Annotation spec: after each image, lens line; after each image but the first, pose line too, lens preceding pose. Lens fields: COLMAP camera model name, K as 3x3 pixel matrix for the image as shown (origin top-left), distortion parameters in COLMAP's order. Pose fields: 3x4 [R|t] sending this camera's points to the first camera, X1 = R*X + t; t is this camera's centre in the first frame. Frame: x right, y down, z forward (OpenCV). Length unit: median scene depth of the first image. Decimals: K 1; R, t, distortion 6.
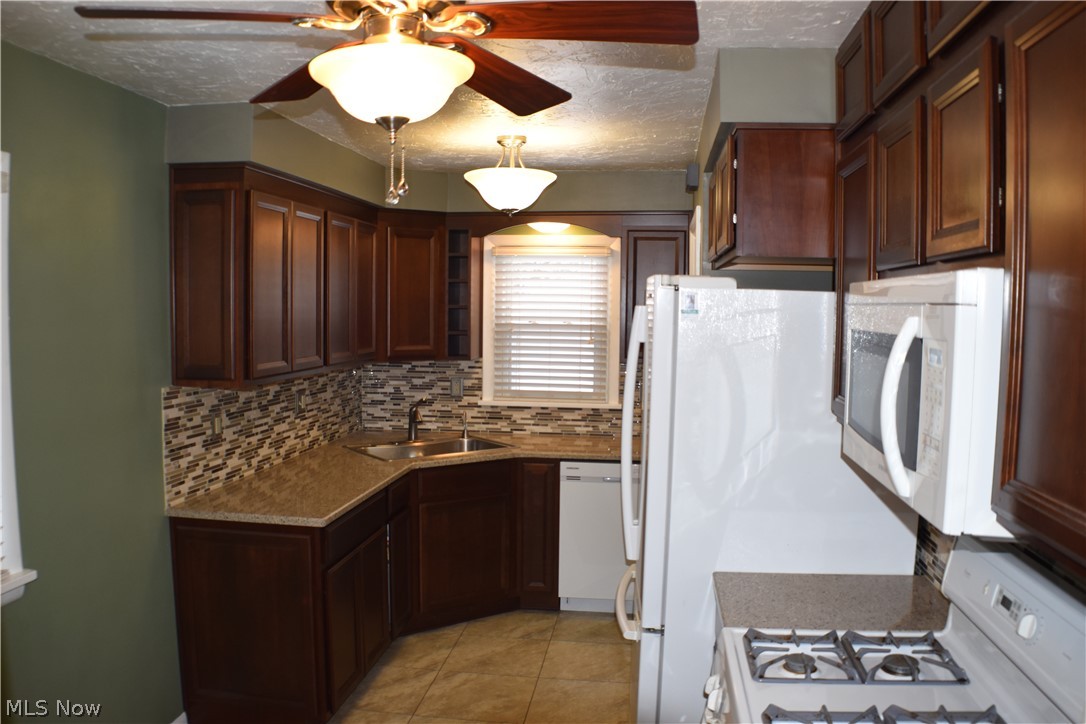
lens RADIAL K [[883.2, 0, 543.0], [0, 883.2, 362.0], [0, 0, 1]] dist [-0.168209, 0.001470]
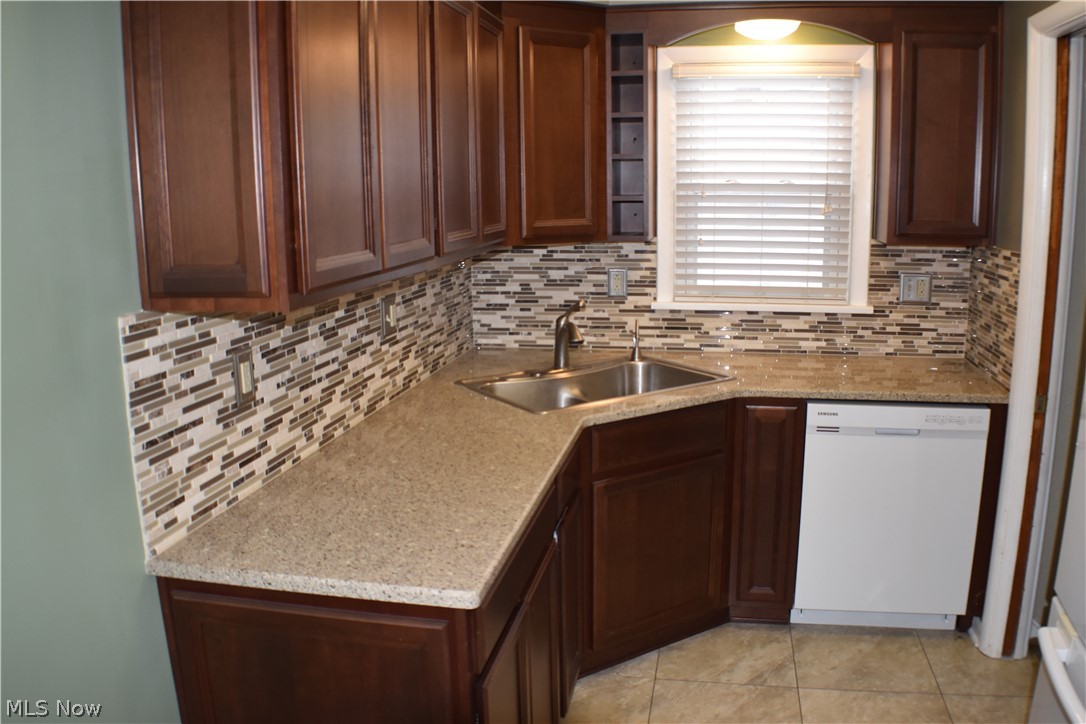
lens RADIAL K [[895.0, 0, 543.0], [0, 895.0, 362.0], [0, 0, 1]] dist [-0.170628, -0.000416]
pose [[0.997630, -0.011276, -0.067882, -0.130852], [0.020233, 0.990942, 0.132755, -0.002552], [0.065770, -0.133814, 0.988822, 0.394945]]
